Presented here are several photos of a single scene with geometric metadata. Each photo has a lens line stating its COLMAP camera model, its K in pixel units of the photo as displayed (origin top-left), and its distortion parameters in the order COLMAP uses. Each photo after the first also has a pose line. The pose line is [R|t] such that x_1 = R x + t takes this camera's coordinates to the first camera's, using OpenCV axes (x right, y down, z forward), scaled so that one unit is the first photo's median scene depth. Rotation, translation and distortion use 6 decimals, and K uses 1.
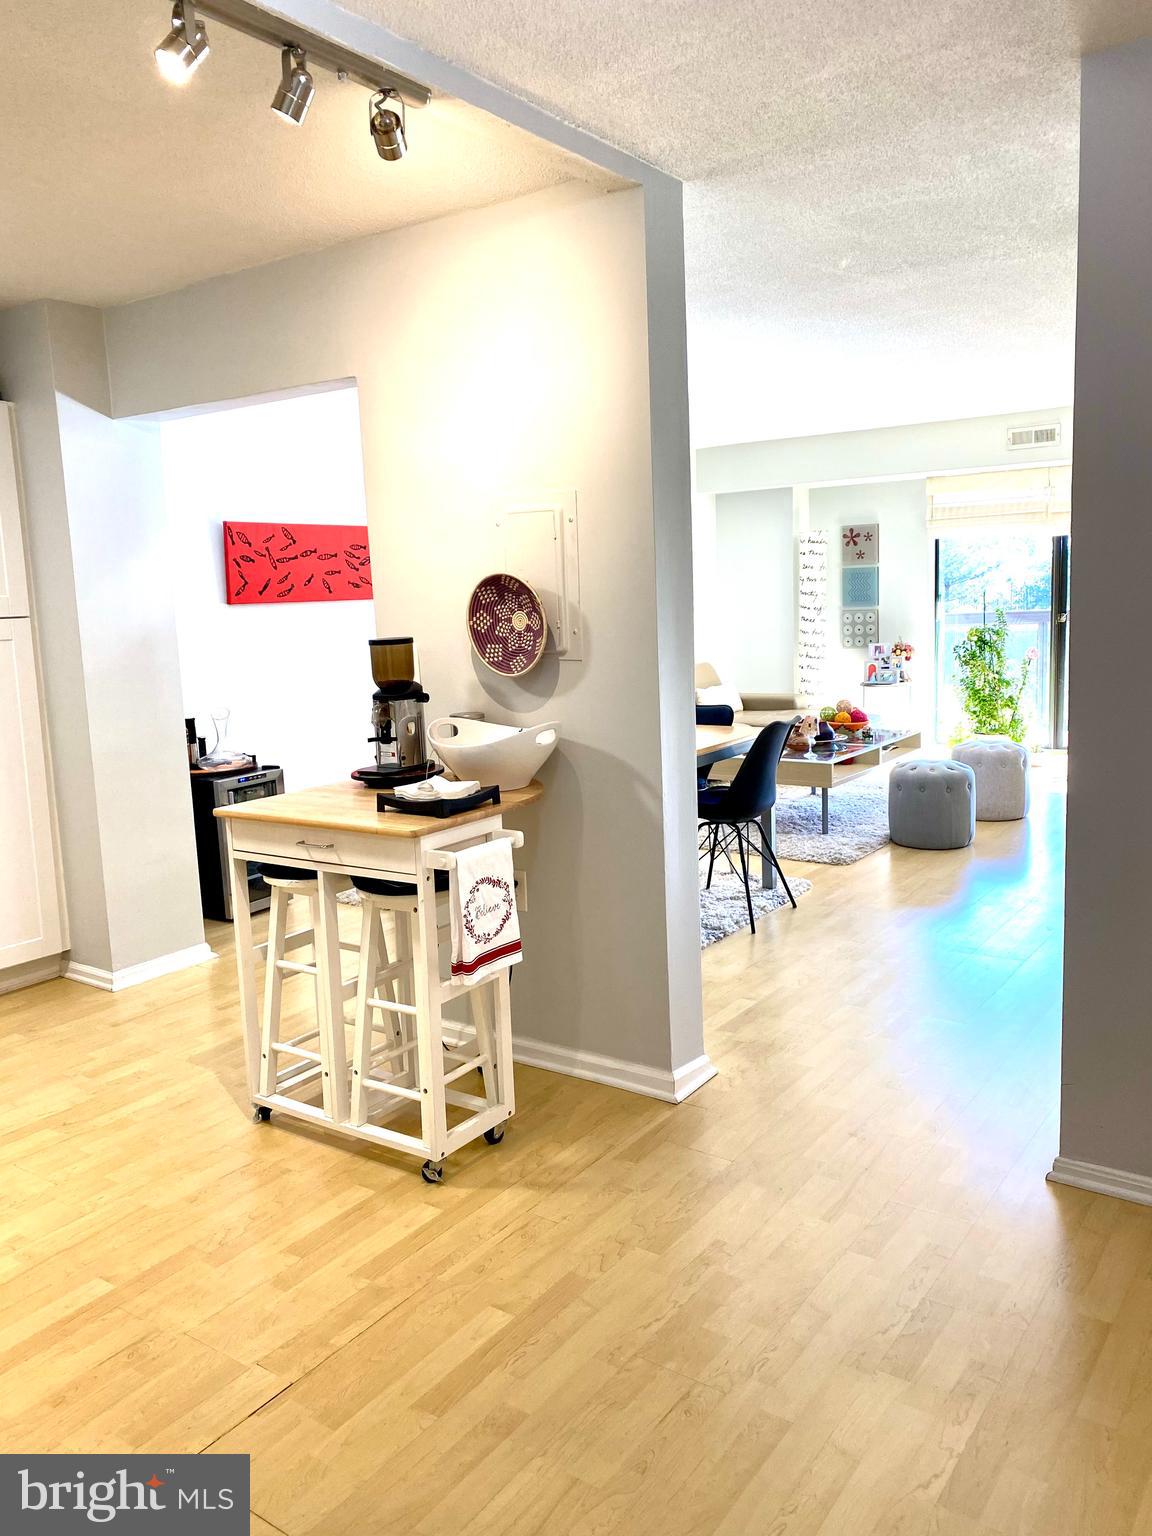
lens RADIAL K [[1168.8, 0, 582.7], [0, 1168.8, 756.2], [0, 0, 1]] dist [0.021127, -0.028053]
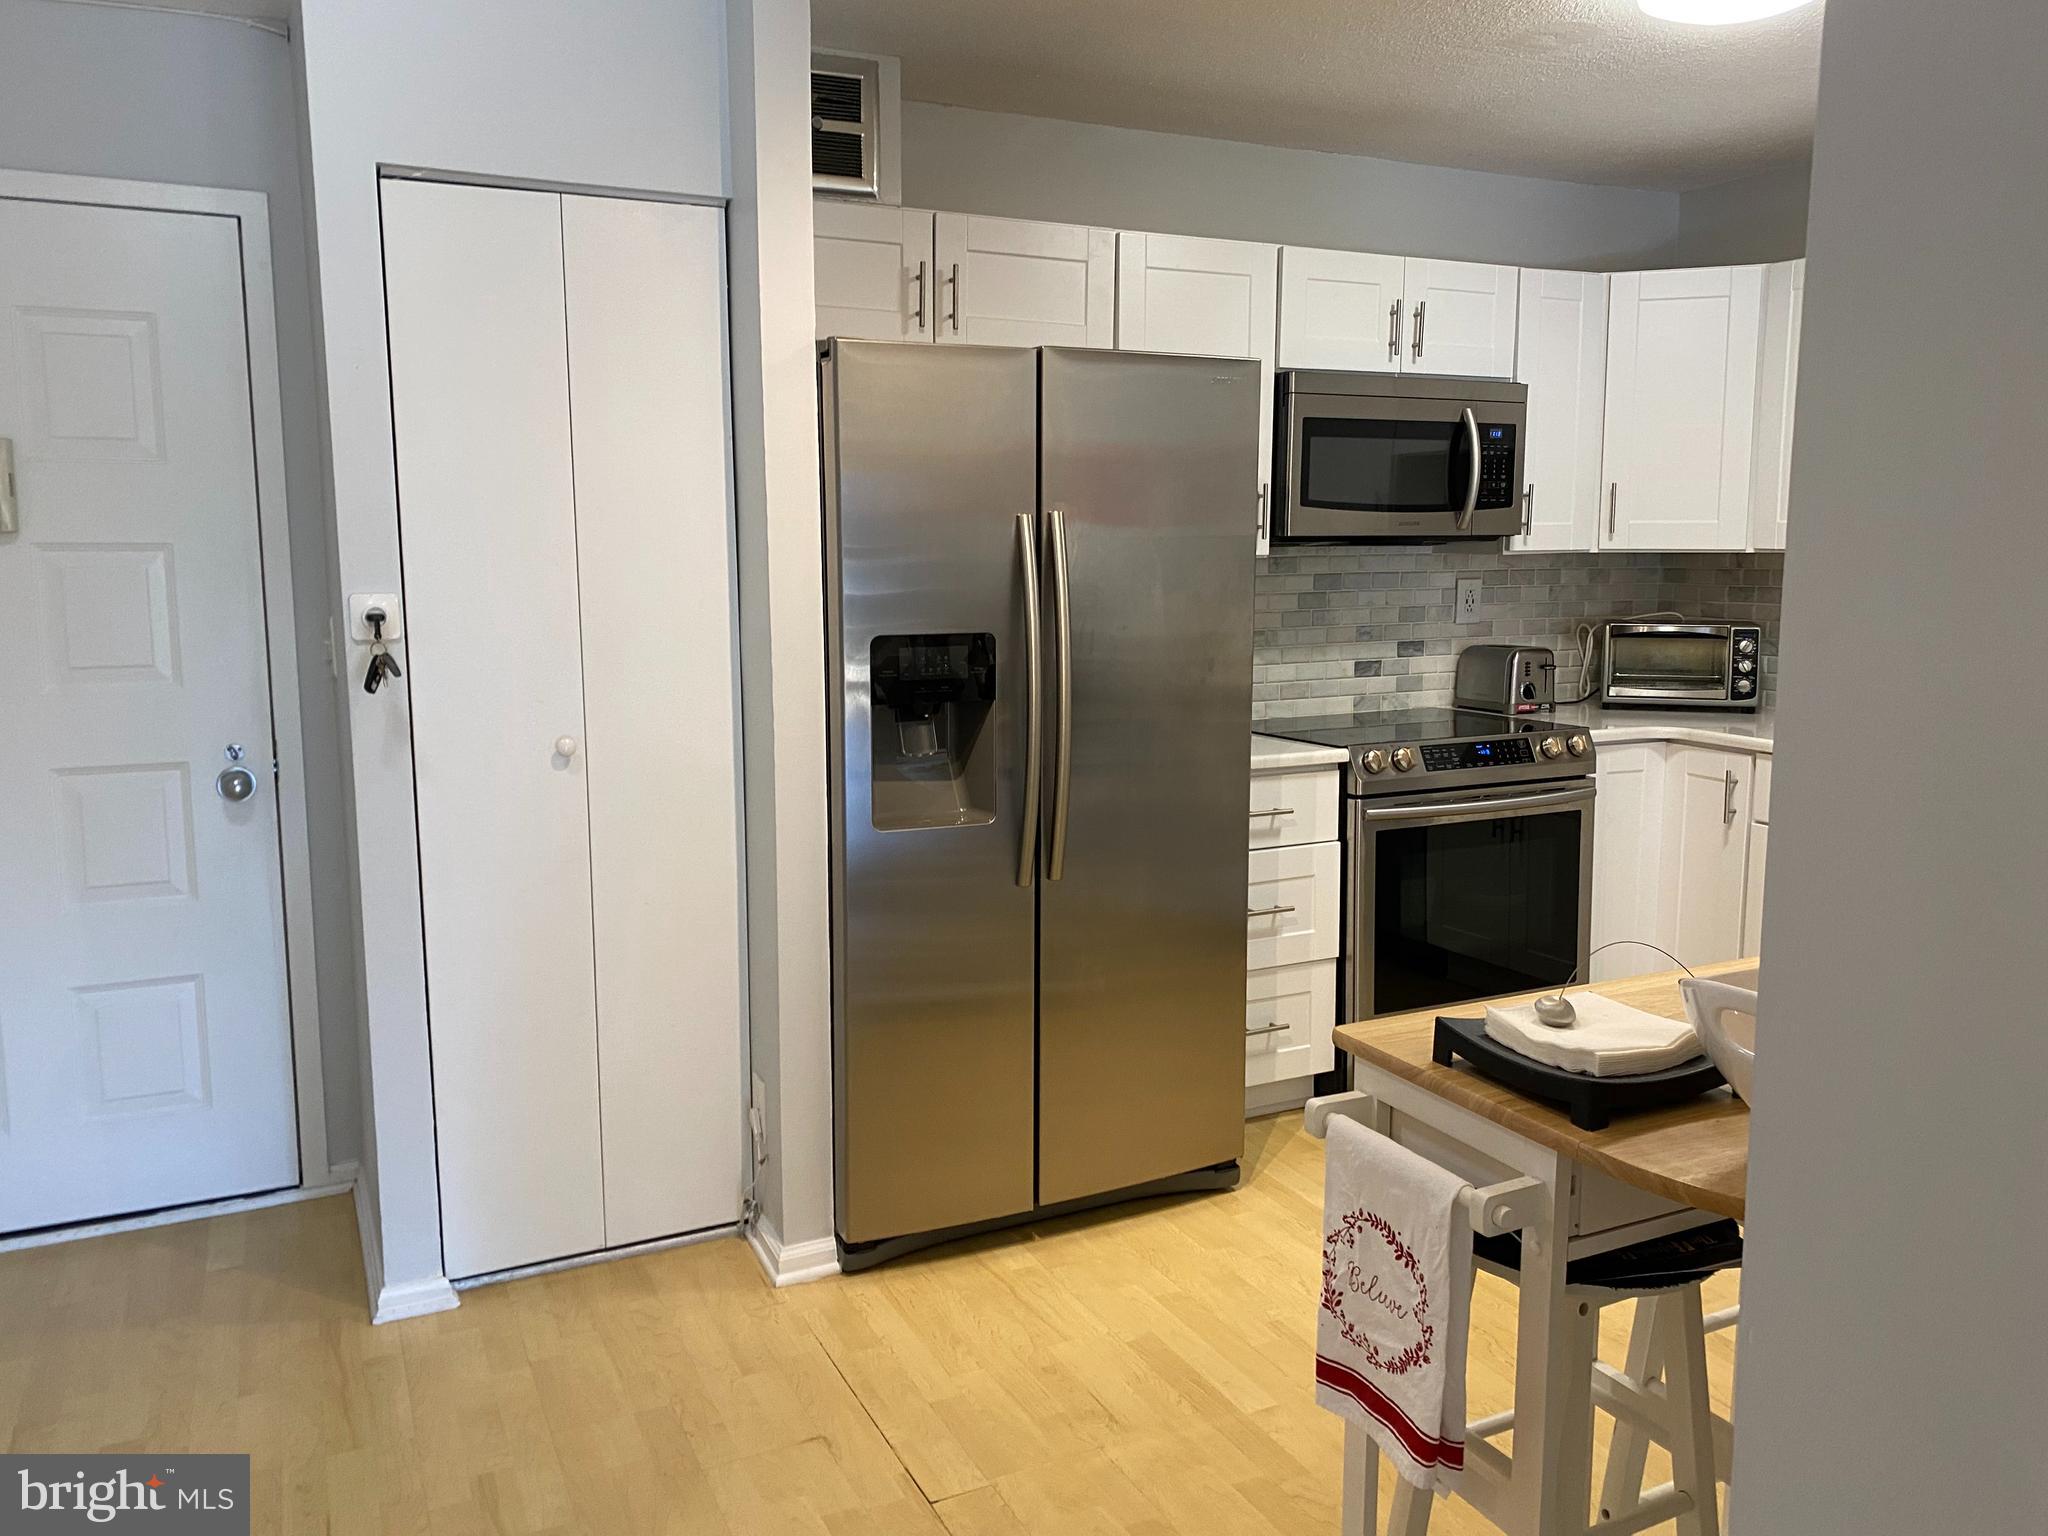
lens RADIAL K [[1558.4, 0, 1015.1], [0, 1558.4, 769.8], [0, 0, 1]] dist [0.021127, -0.028053]
pose [[-0.493063, 0.167203, -0.853775, 0.144316], [-0.104365, 0.962904, 0.248846, -0.059175], [0.863711, 0.211801, -0.457322, 0.367062]]
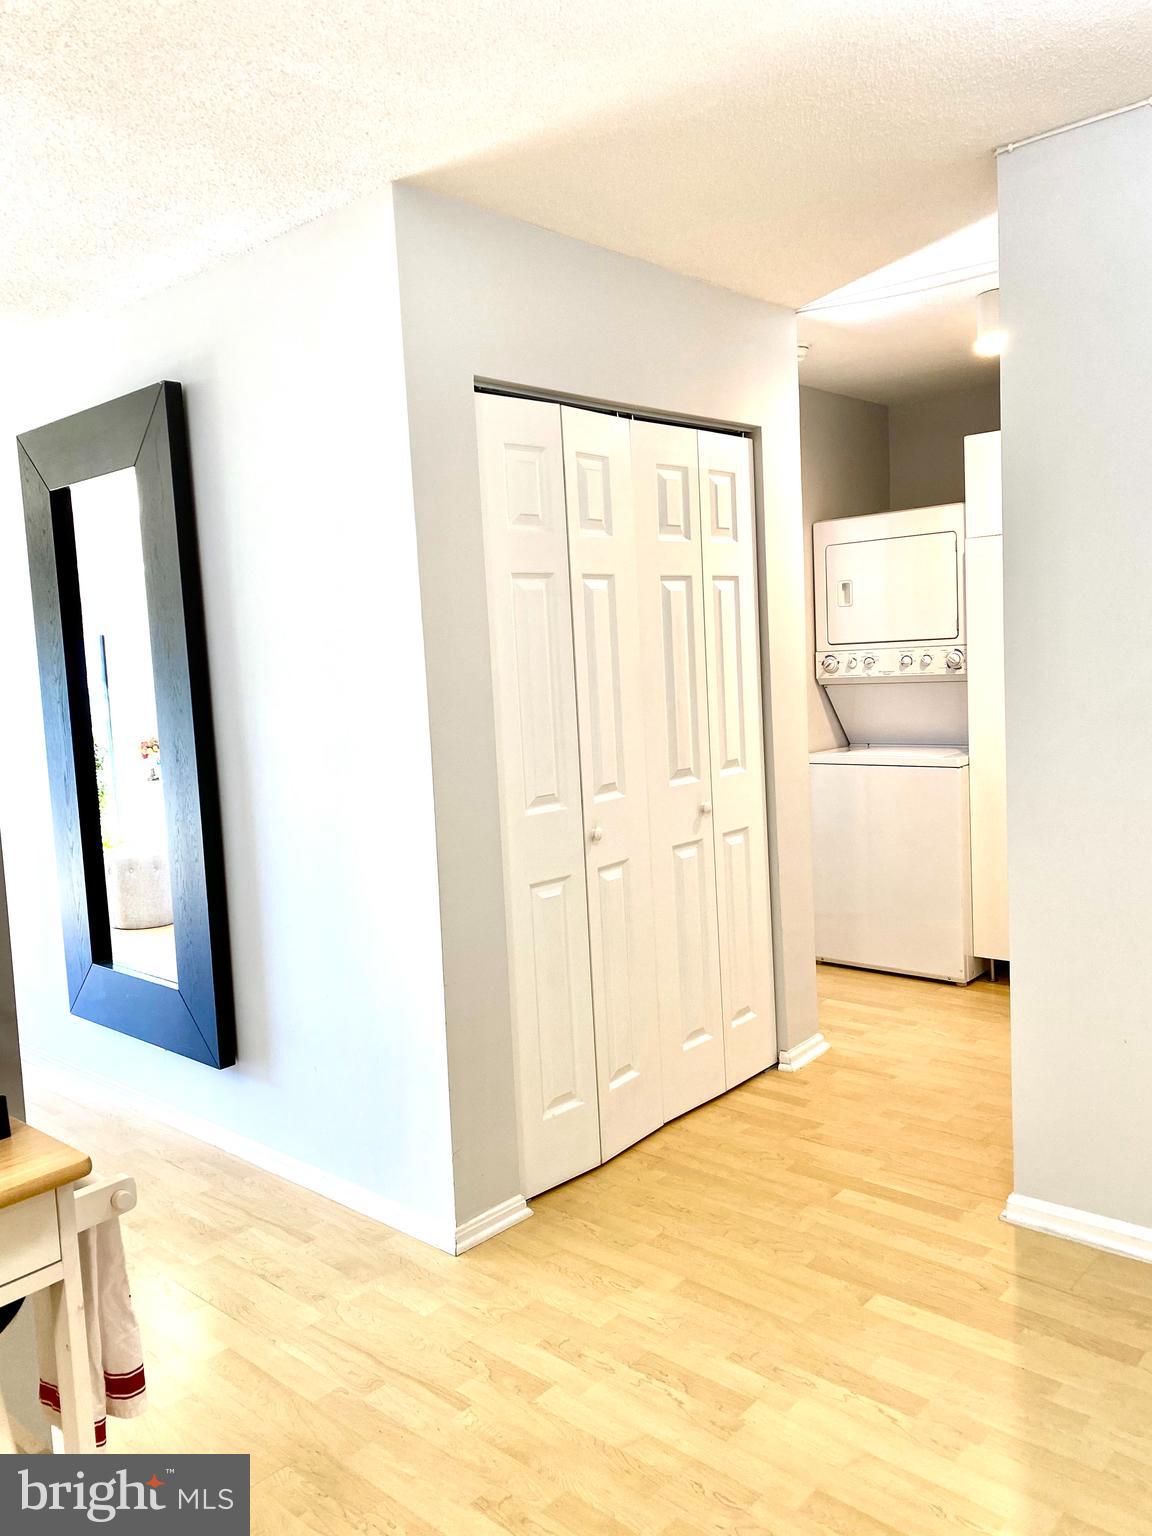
lens RADIAL K [[1168.8, 0, 578.6], [0, 1168.8, 766.4], [0, 0, 1]] dist [0.021127, -0.028053]
pose [[0.125623, -0.061144, 0.990192, -0.184196], [0.192024, 0.980723, 0.036198, -0.021848], [-0.973317, 0.185593, 0.134942, 0.226701]]
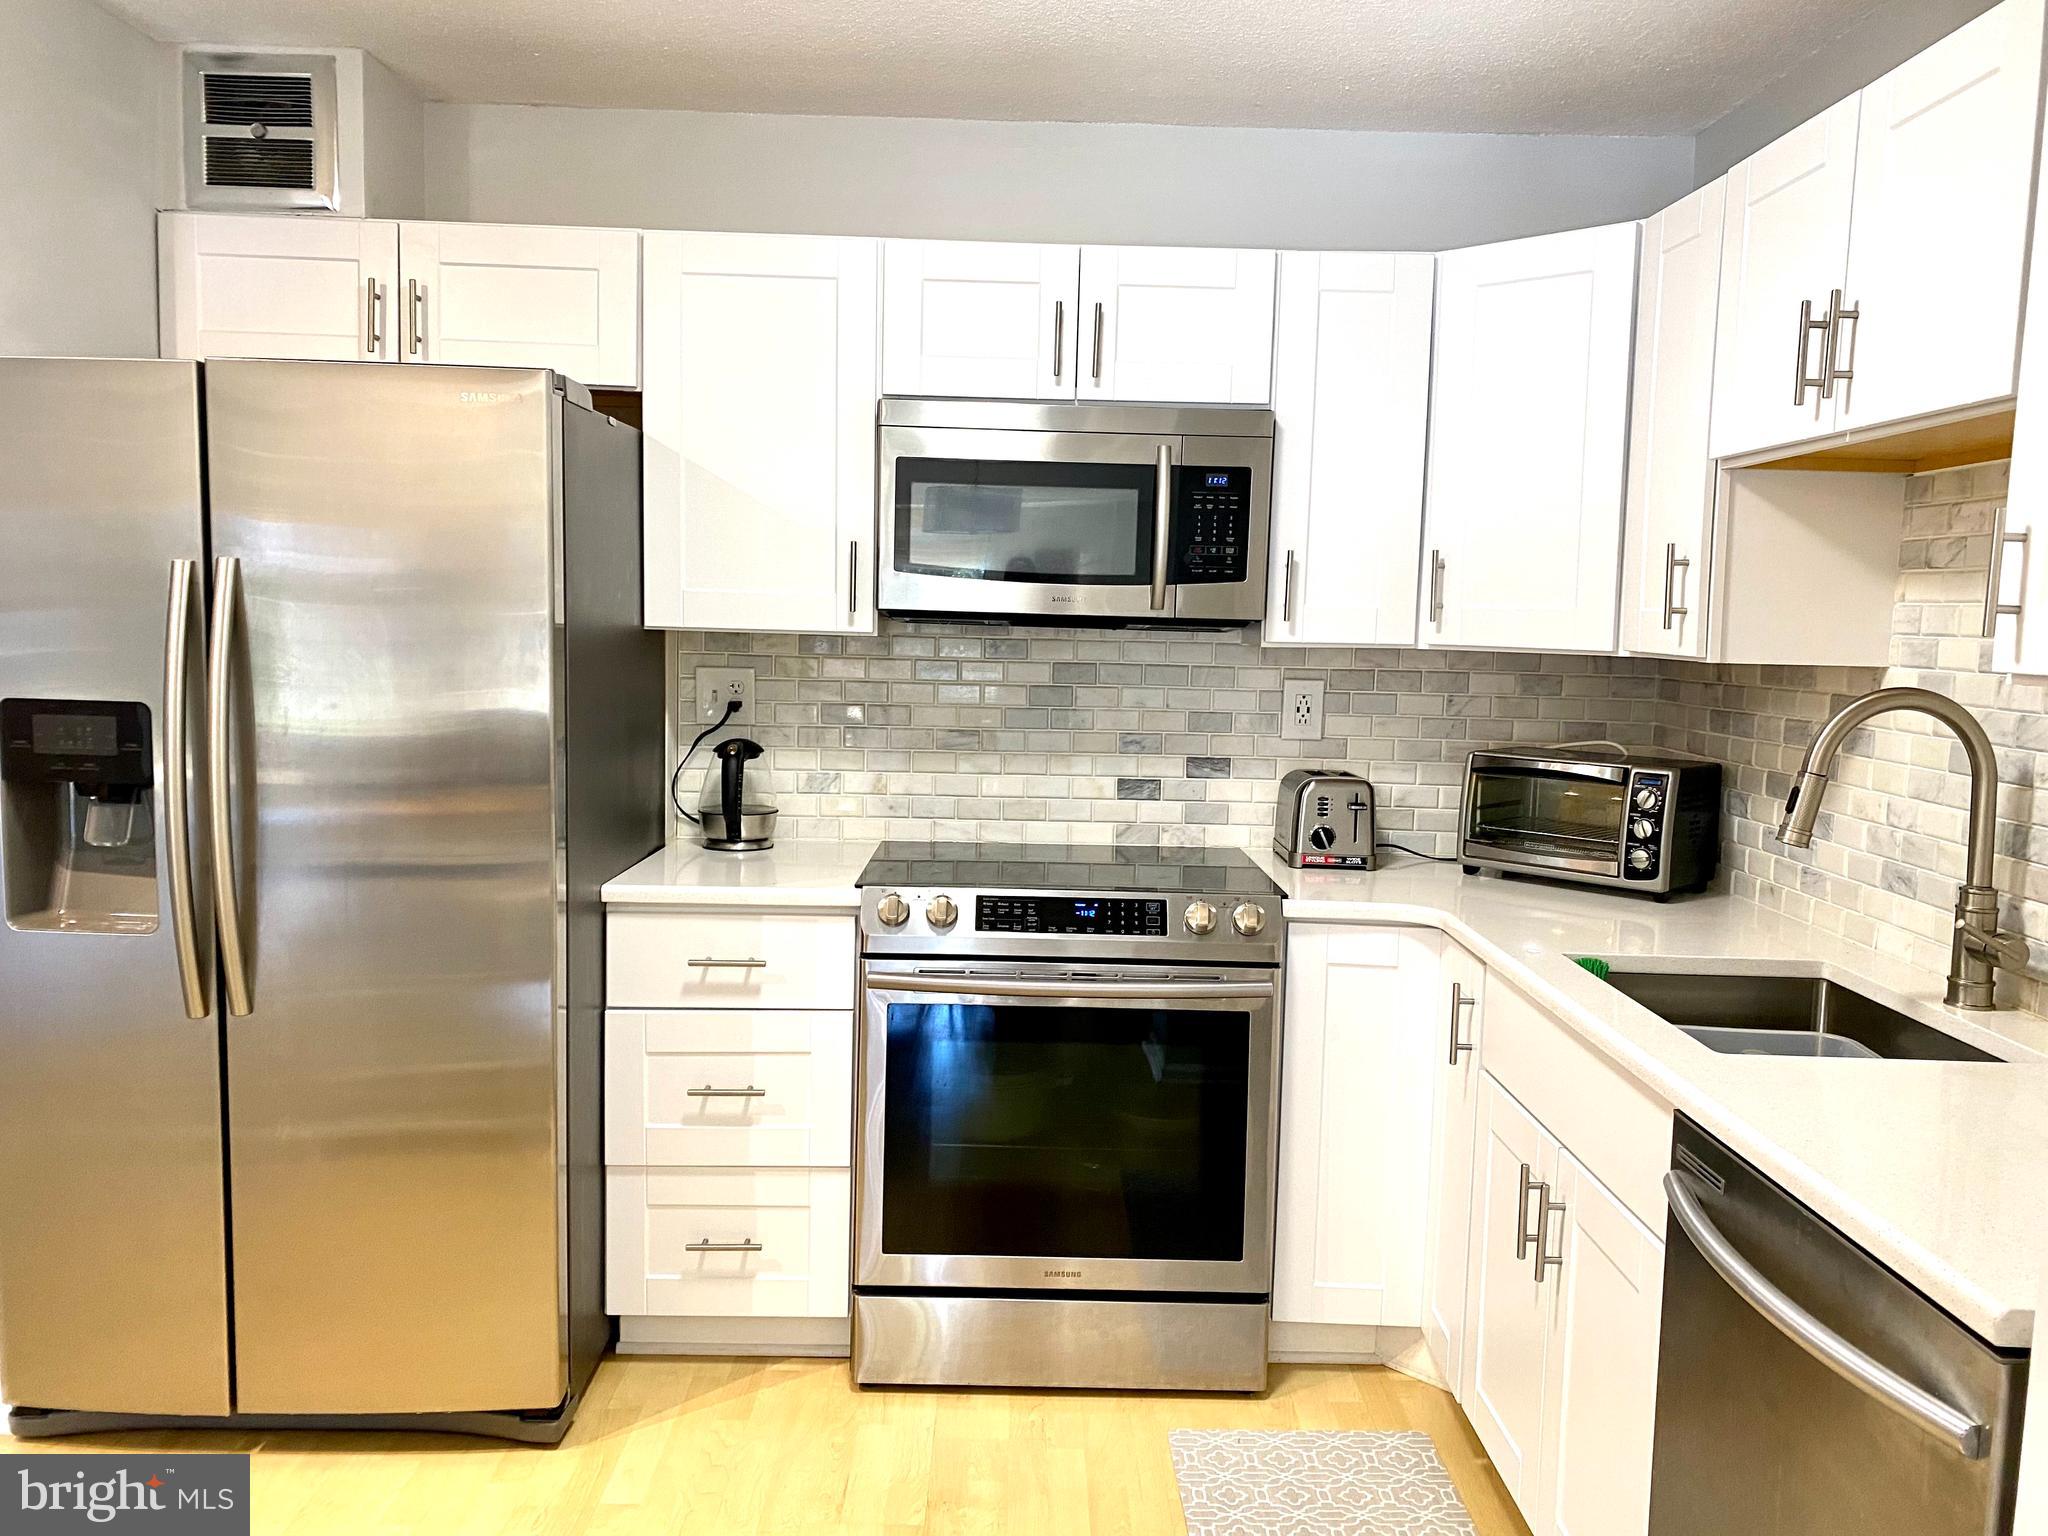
lens RADIAL K [[1558.4, 0, 1029.0], [0, 1558.4, 774.0], [0, 0, 1]] dist [0.021127, -0.028053]
pose [[-0.811283, 0.077605, -0.579480, -0.120951], [-0.081554, 0.966440, 0.243603, -0.072899], [0.578938, 0.244890, -0.777728, 0.519686]]
